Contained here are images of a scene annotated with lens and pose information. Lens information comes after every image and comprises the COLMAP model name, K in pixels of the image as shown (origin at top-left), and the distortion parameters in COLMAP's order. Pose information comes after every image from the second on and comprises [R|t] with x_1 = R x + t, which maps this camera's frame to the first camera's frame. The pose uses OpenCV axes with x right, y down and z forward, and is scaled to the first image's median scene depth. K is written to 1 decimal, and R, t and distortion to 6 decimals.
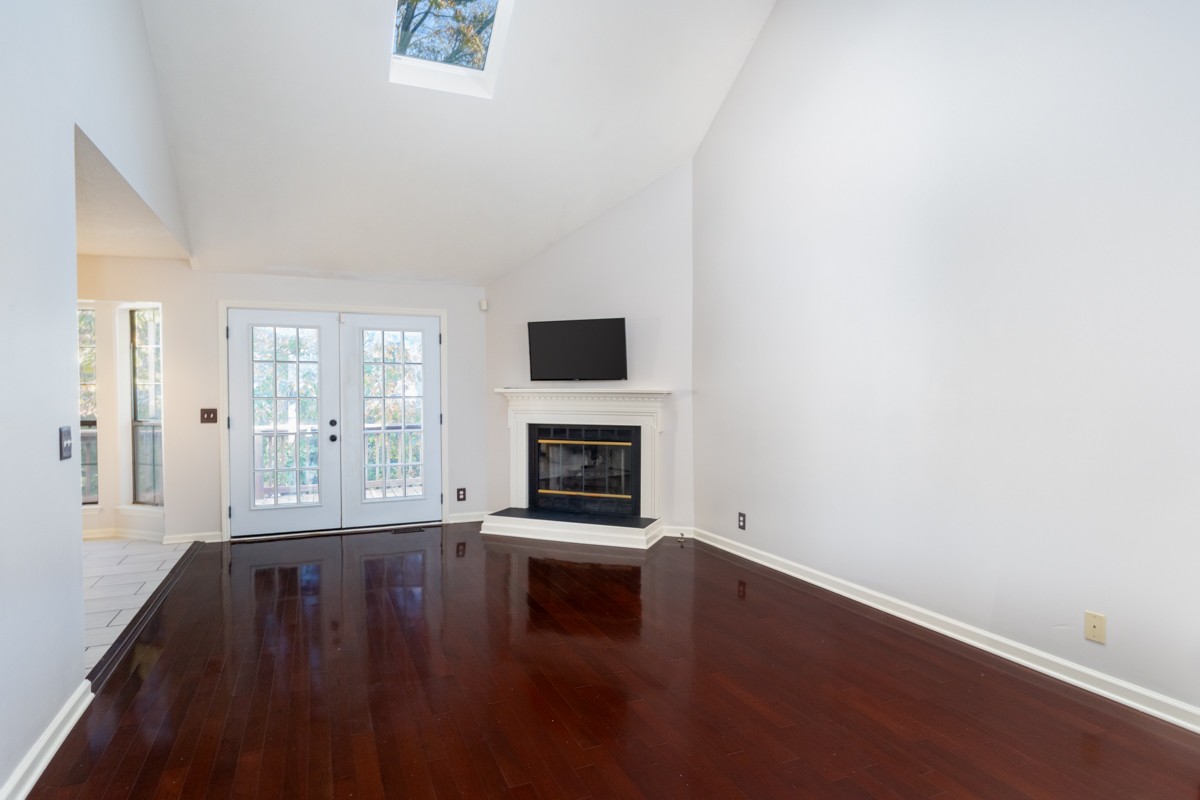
lens RADIAL K [[628.6, 0, 590.9], [0, 628.6, 400.3], [0, 0, 1]] dist [-0.003958, 0.000115]
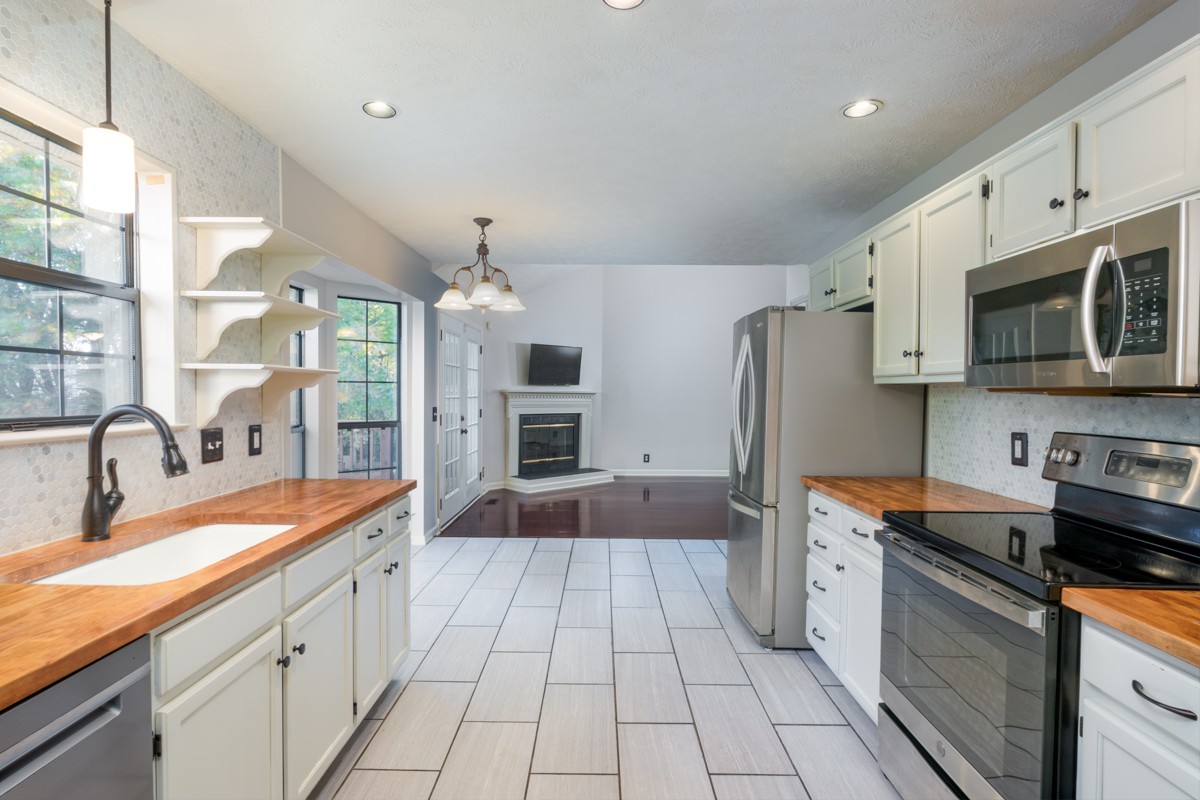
lens RADIAL K [[628.6, 0, 590.9], [0, 628.6, 400.3], [0, 0, 1]] dist [-0.003958, 0.000115]
pose [[0.363988, -0.009314, 0.931357, -1.401286], [0.009169, 0.999937, 0.006417, -0.001913], [-0.931359, 0.006203, 0.364050, 0.367946]]
